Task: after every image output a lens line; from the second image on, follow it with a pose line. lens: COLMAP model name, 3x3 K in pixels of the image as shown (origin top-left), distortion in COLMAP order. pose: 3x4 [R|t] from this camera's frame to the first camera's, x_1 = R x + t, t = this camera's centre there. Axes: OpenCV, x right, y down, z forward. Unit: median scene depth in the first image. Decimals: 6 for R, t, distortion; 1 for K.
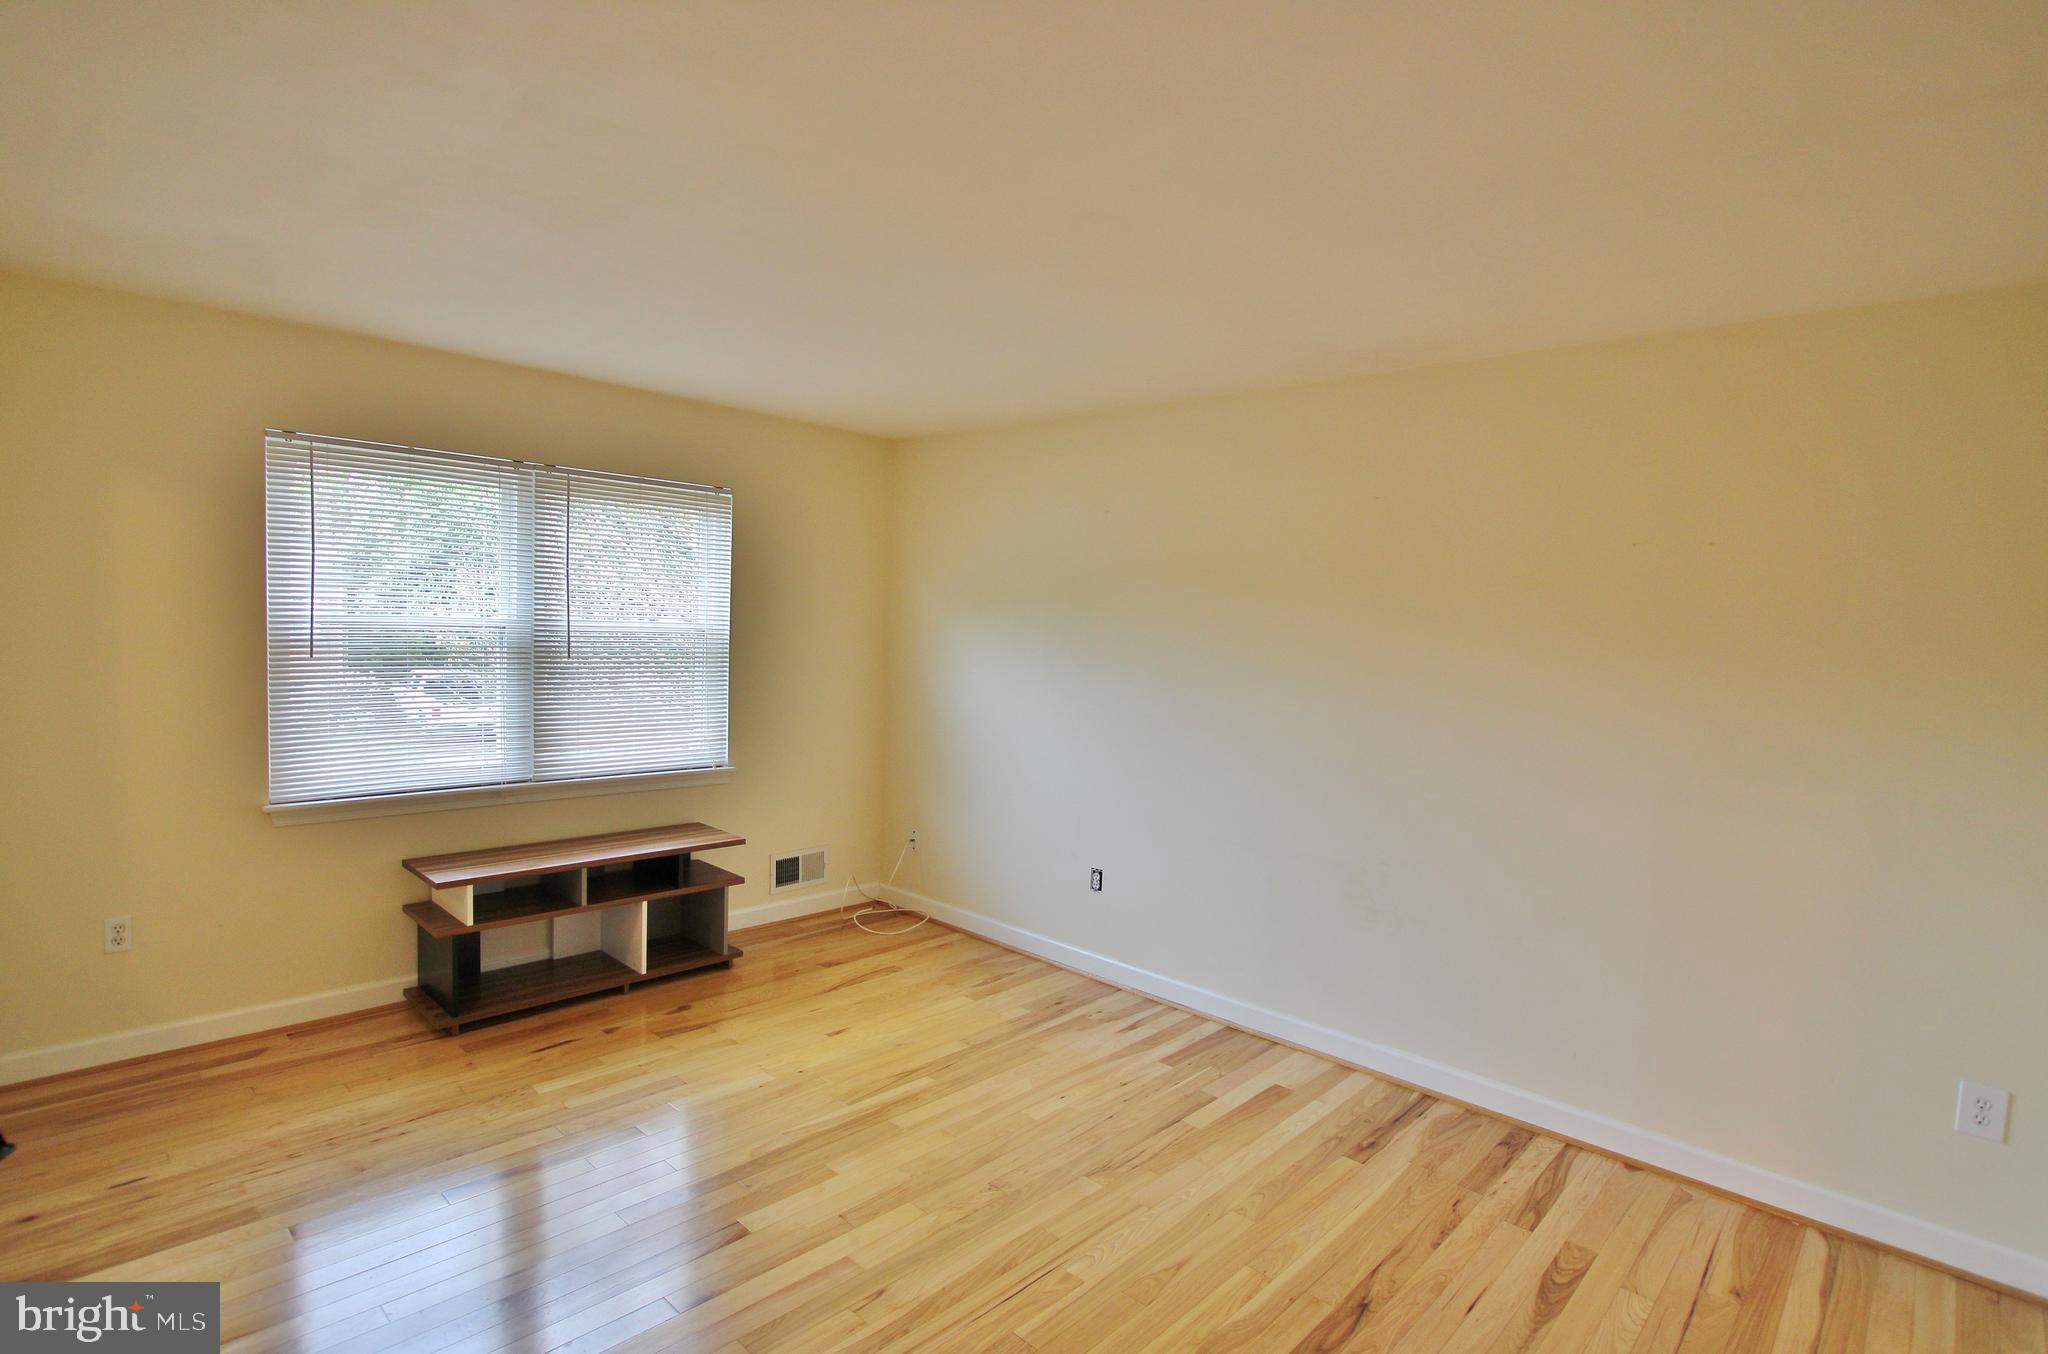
lens RADIAL K [[997.7, 0, 1023.7], [0, 997.7, 714.4], [0, 0, 1]] dist [-0.003380, 0.000190]
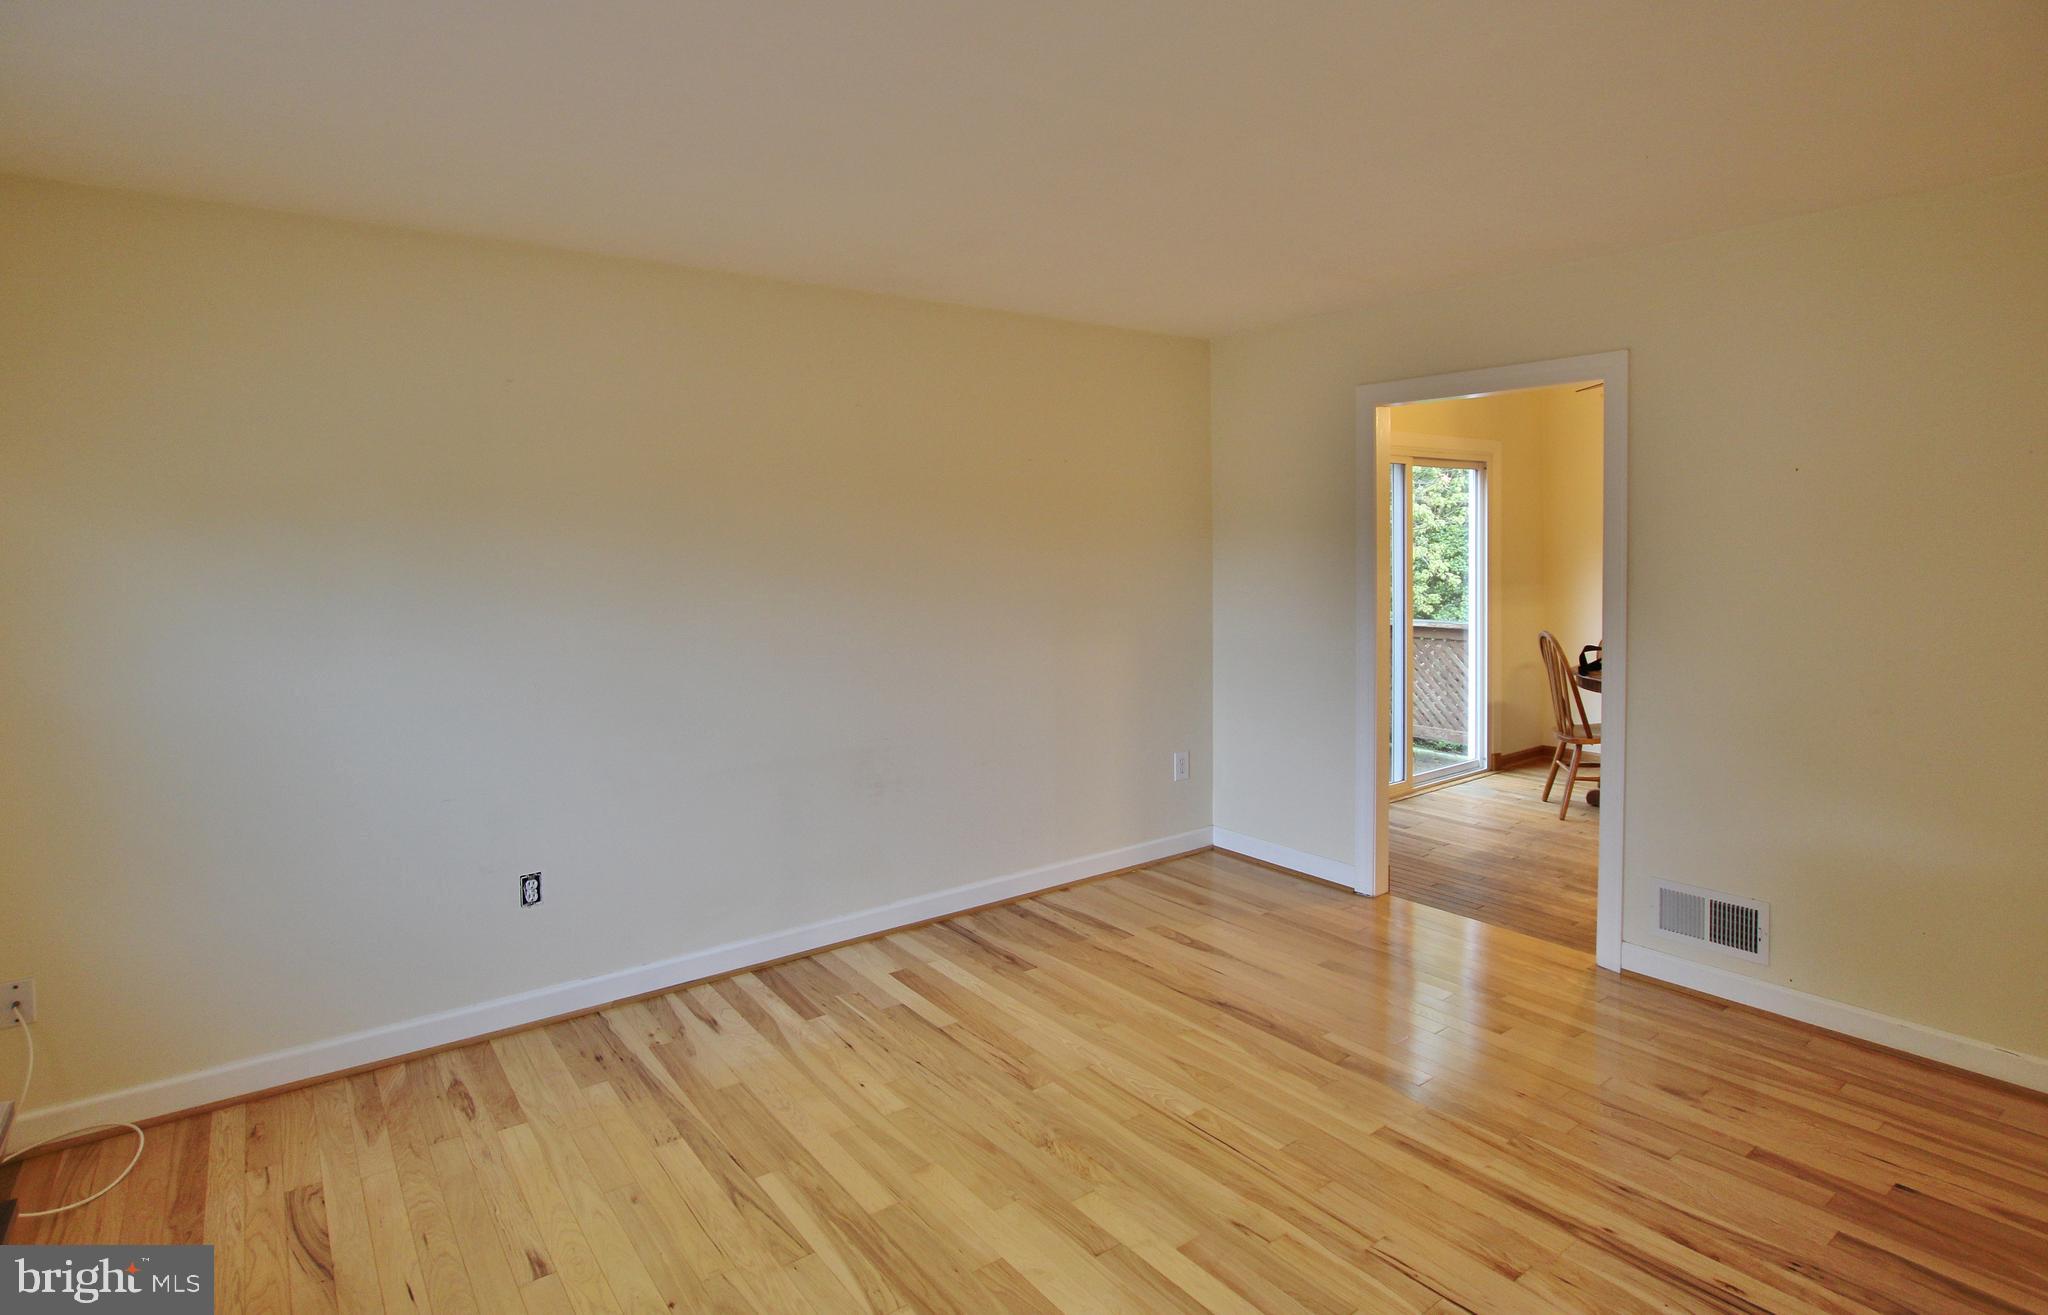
lens RADIAL K [[1060.2, 0, 983.5], [0, 1060.2, 651.0], [0, 0, 1]] dist [-0.018741, -0.000906]
pose [[0.181968, -0.138455, 0.973508, -0.775297], [0.108478, 0.986821, 0.120071, -0.077128], [-0.977302, 0.083755, 0.194589, 0.704538]]
